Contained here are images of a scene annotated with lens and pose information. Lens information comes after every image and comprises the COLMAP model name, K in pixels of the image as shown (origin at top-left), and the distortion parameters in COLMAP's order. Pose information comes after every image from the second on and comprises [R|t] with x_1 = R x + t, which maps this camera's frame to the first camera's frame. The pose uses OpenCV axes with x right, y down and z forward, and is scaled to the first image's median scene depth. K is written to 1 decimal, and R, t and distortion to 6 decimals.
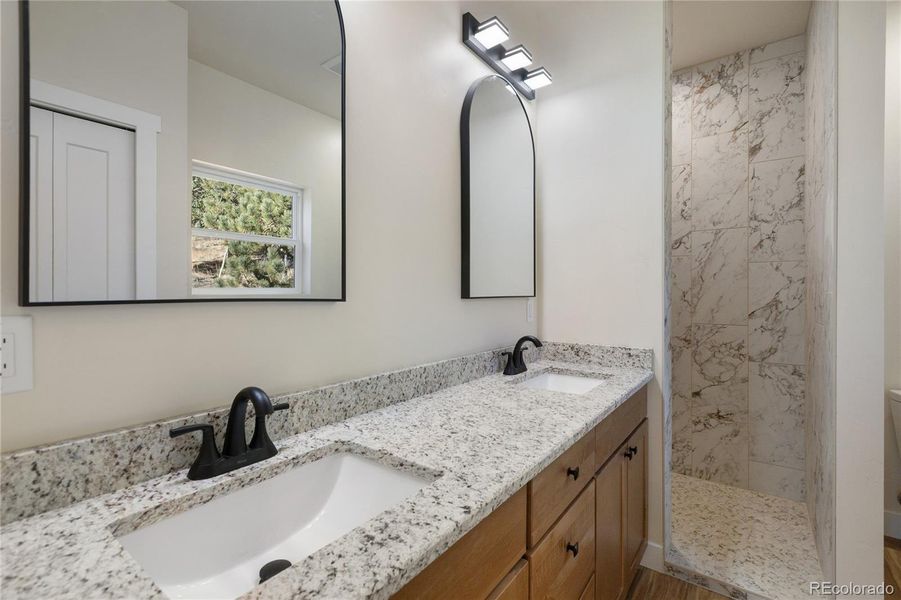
lens RADIAL K [[409.1, 0, 449.9], [0, 409.1, 295.8], [0, 0, 1]] dist [0.004053, -0.000010]
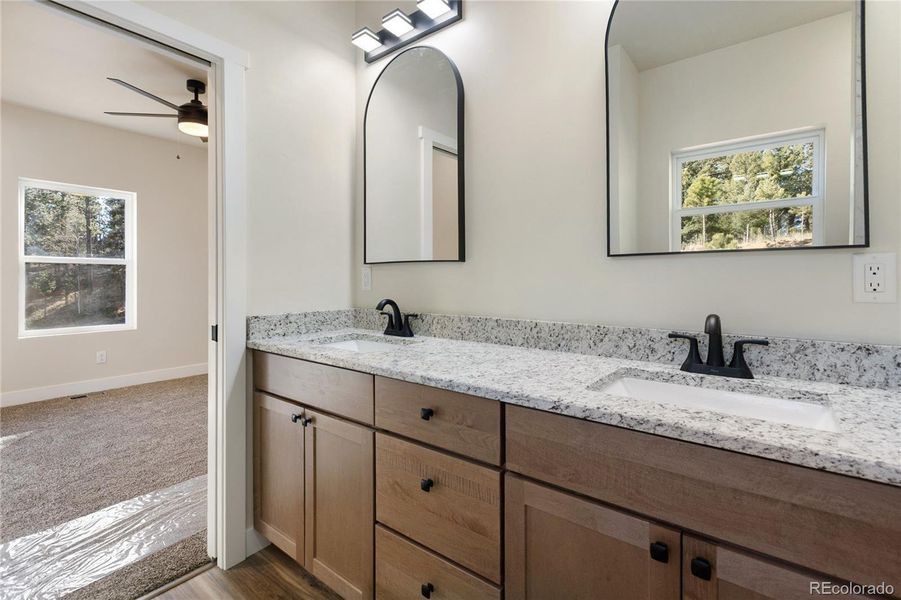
lens RADIAL K [[409.1, 0, 445.4], [0, 409.1, 279.1], [0, 0, 1]] dist [0.004053, -0.000010]
pose [[-0.025951, -0.003554, -0.999657, 1.116349], [-0.010571, 0.999939, -0.003281, 0.073554], [0.999607, 0.010483, -0.025987, 0.867736]]
